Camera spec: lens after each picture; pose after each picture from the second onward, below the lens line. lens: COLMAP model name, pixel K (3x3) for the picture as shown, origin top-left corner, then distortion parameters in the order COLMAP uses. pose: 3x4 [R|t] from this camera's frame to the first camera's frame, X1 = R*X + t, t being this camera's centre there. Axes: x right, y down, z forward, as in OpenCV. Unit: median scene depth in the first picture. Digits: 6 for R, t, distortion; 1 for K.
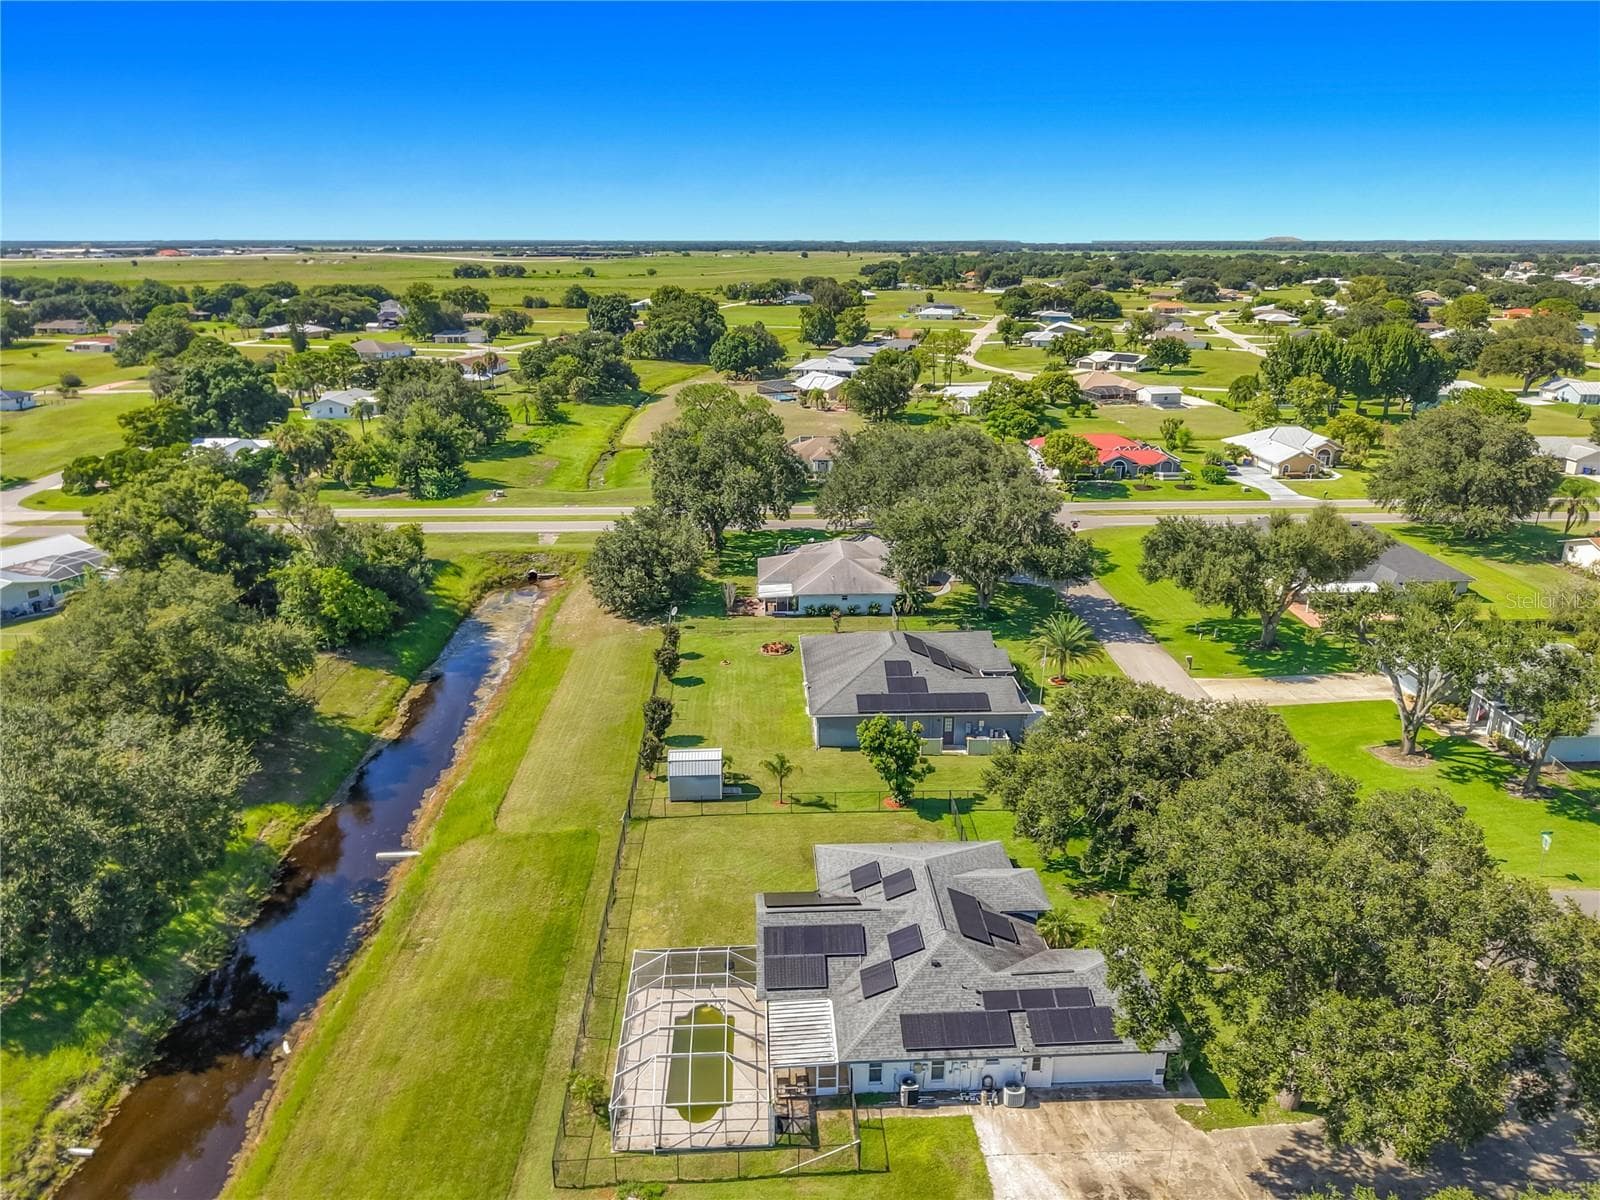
lens RADIAL K [[1090.9, 0, 799.7], [0, 1090.9, 618.9], [0, 0, 1]] dist [0.029864, -0.064294]
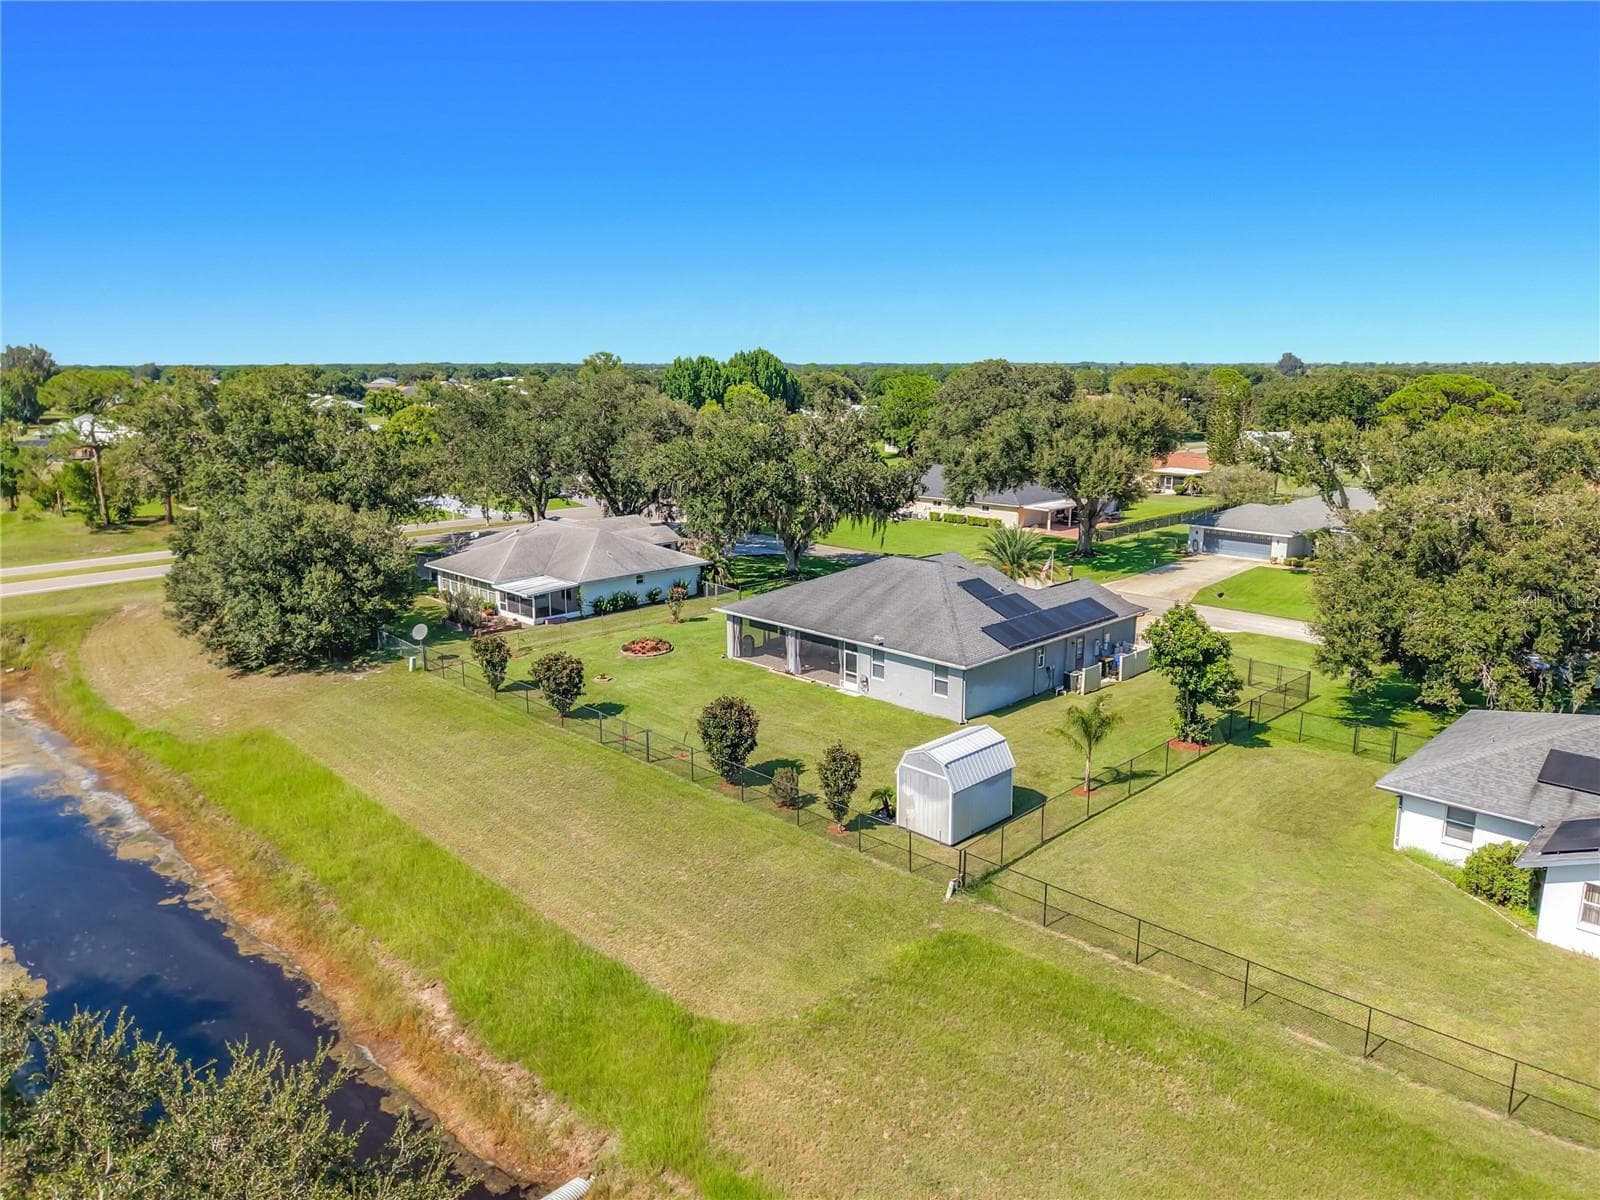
lens RADIAL K [[1090.9, 0, 799.7], [0, 1090.9, 618.9], [0, 0, 1]] dist [0.029864, -0.064294]
pose [[0.739502, -0.154045, 0.655292, -0.327827], [0.223495, 0.974430, -0.023148, 0.041384], [-0.634970, 0.163572, 0.755021, 0.437977]]
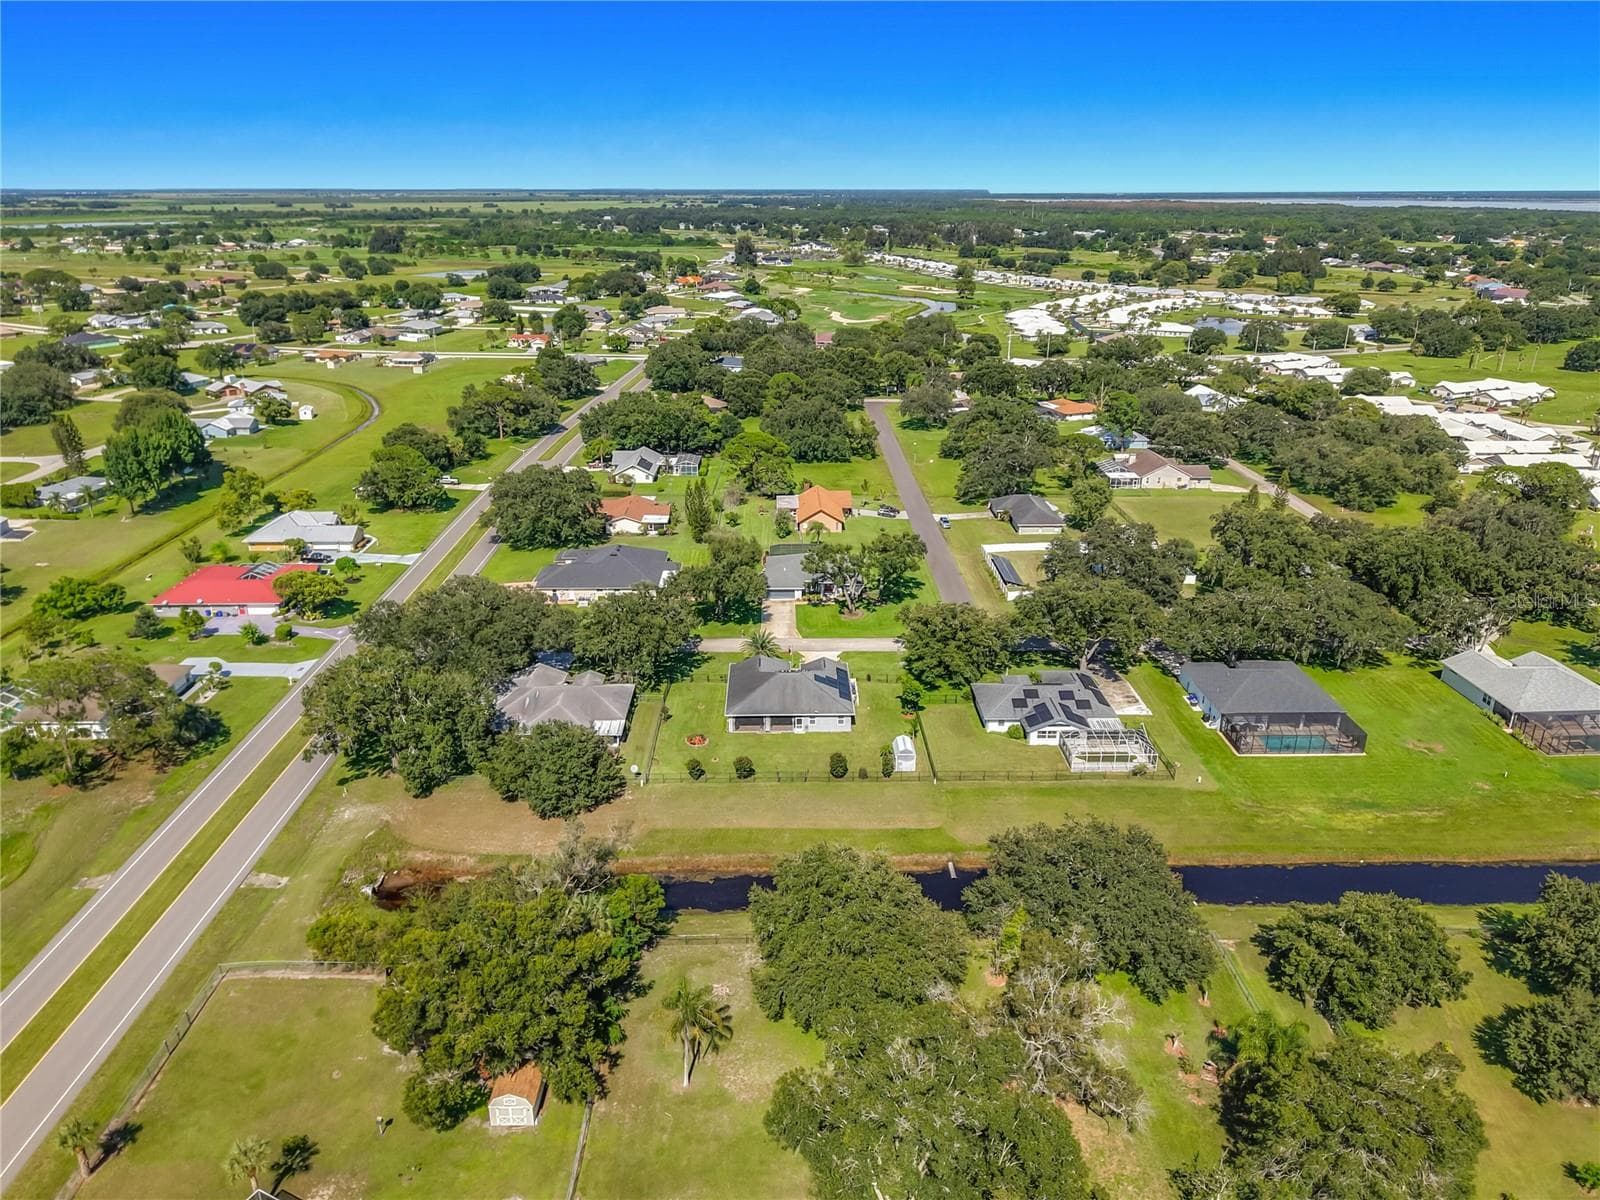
lens RADIAL K [[1078.3, 0, 802.2], [0, 1078.3, 613.9], [0, 0, 1]] dist [0.118498, -0.185635]
pose [[0.020130, -0.363317, 0.931448, -1.167709], [0.326369, 0.882989, 0.337362, -0.503993], [-0.945028, 0.297205, 0.136350, 0.577211]]
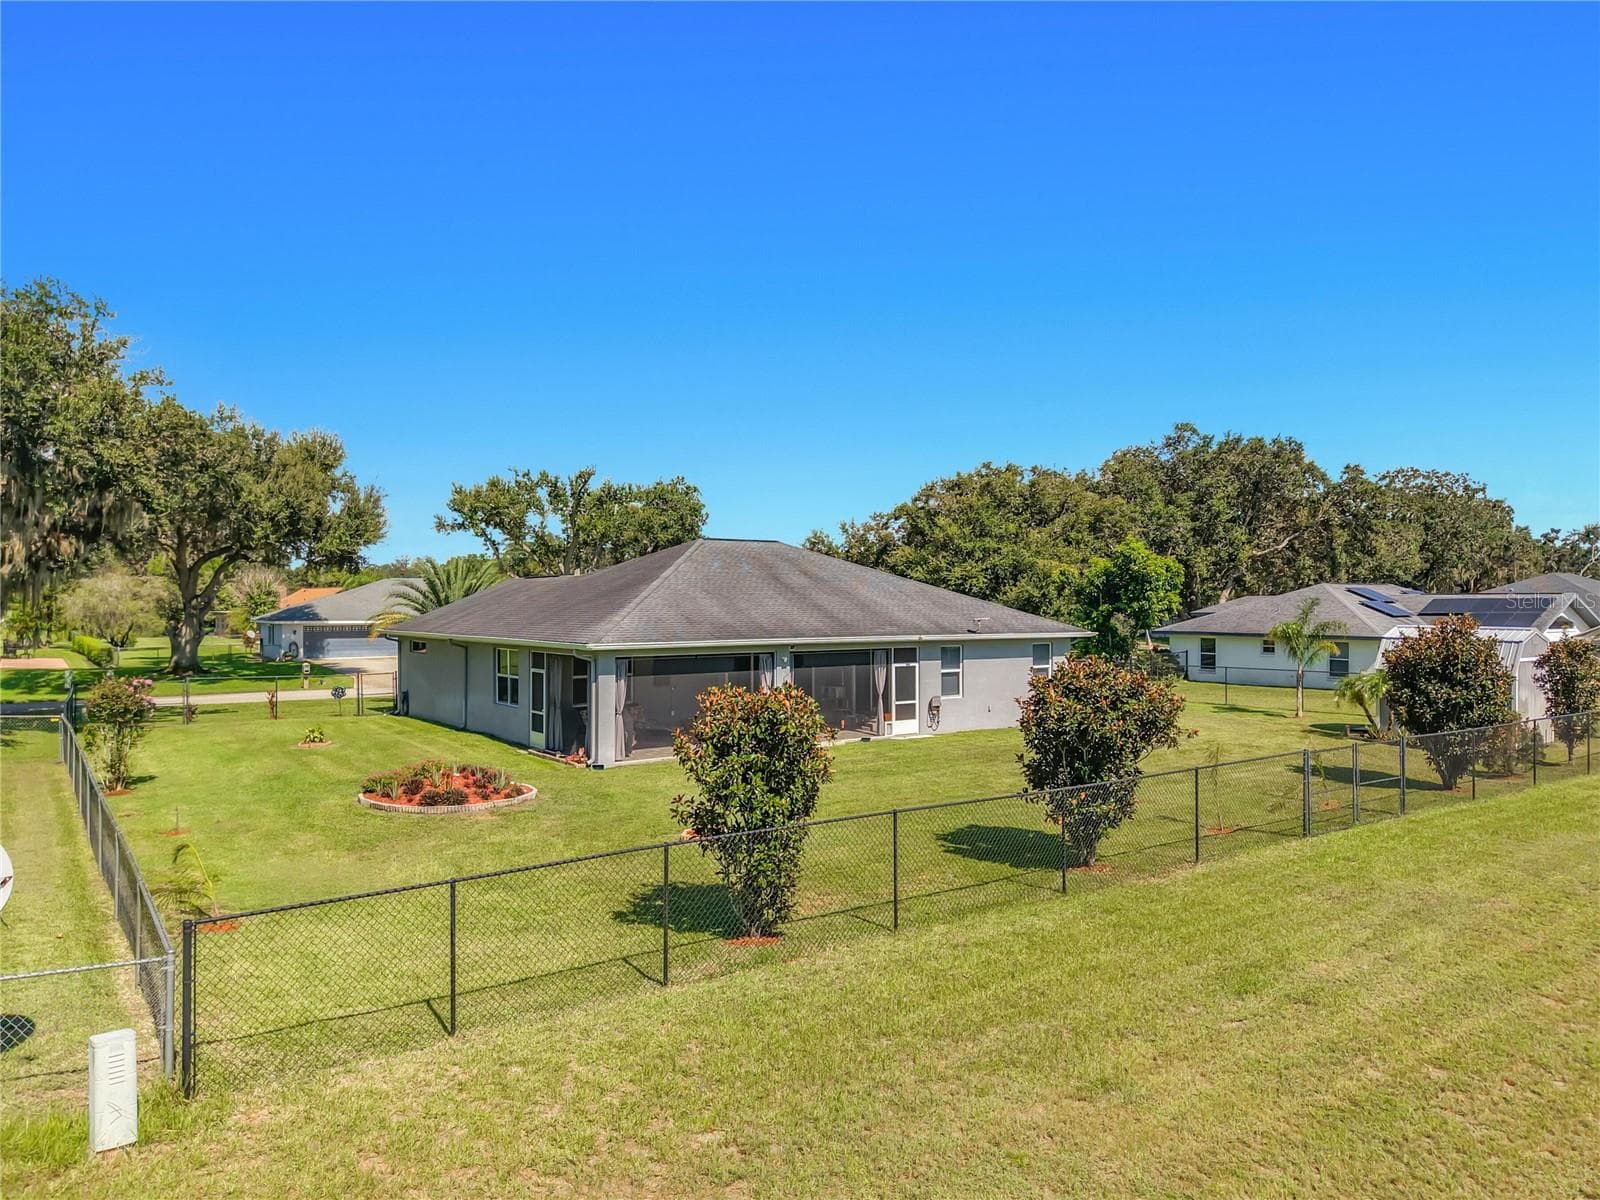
lens RADIAL K [[1074.4, 0, 800.0], [0, 1074.4, 600.0], [0, 0, 1]] dist [0.041816, -0.047766]
pose [[-0.553513, 0.003268, 0.832834, -0.203842], [0.274434, 0.944859, 0.178684, -0.022204], [-0.786326, 0.327462, -0.523889, 0.957152]]
